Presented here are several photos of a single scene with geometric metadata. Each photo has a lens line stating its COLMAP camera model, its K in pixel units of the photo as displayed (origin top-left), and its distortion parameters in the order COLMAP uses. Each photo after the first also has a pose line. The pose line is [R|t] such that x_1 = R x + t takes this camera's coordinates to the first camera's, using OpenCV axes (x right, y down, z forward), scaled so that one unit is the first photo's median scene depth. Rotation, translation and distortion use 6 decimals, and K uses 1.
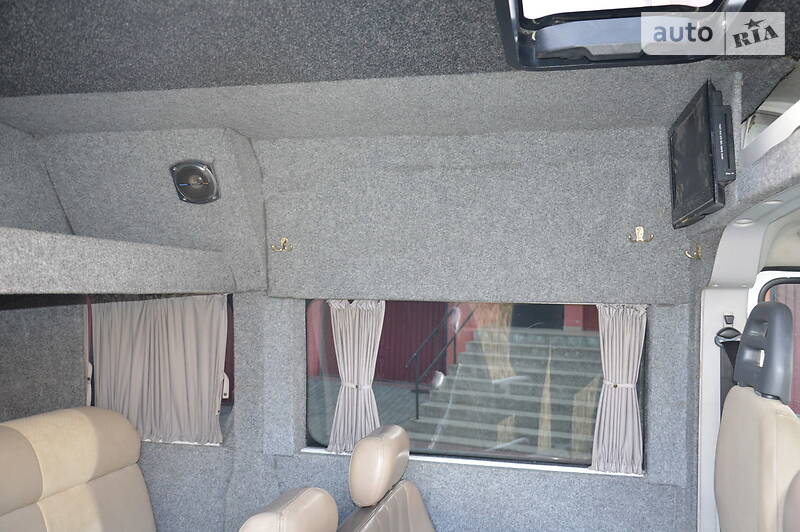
lens RADIAL K [[662.2, 0, 400.0], [0, 662.2, 266.0], [0, 0, 1]] dist [-0.007258, -0.008471]
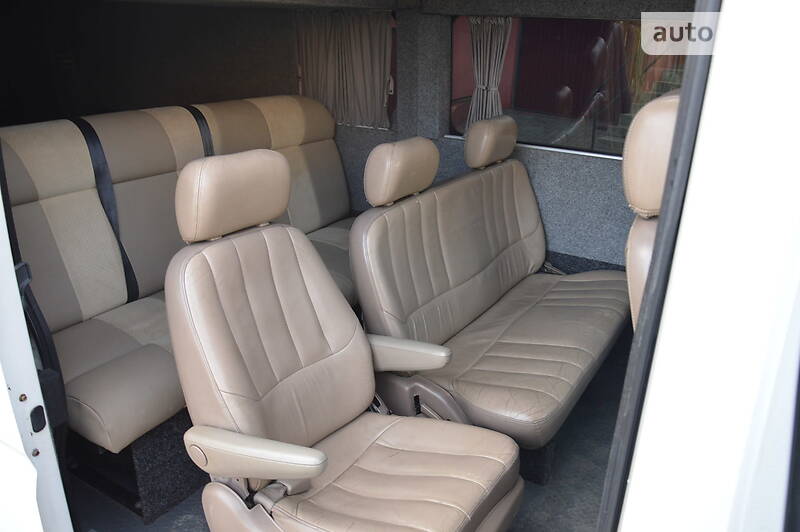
lens RADIAL K [[623.3, 0, 400.0], [0, 623.3, 266.0], [0, 0, 1]] dist [-0.065525, 0.108522]
pose [[0.951222, 0.122589, -0.283105, 0.155511], [-0.001061, 0.918957, 0.394357, 0.024103], [0.308505, -0.374821, 0.874262, -0.230380]]
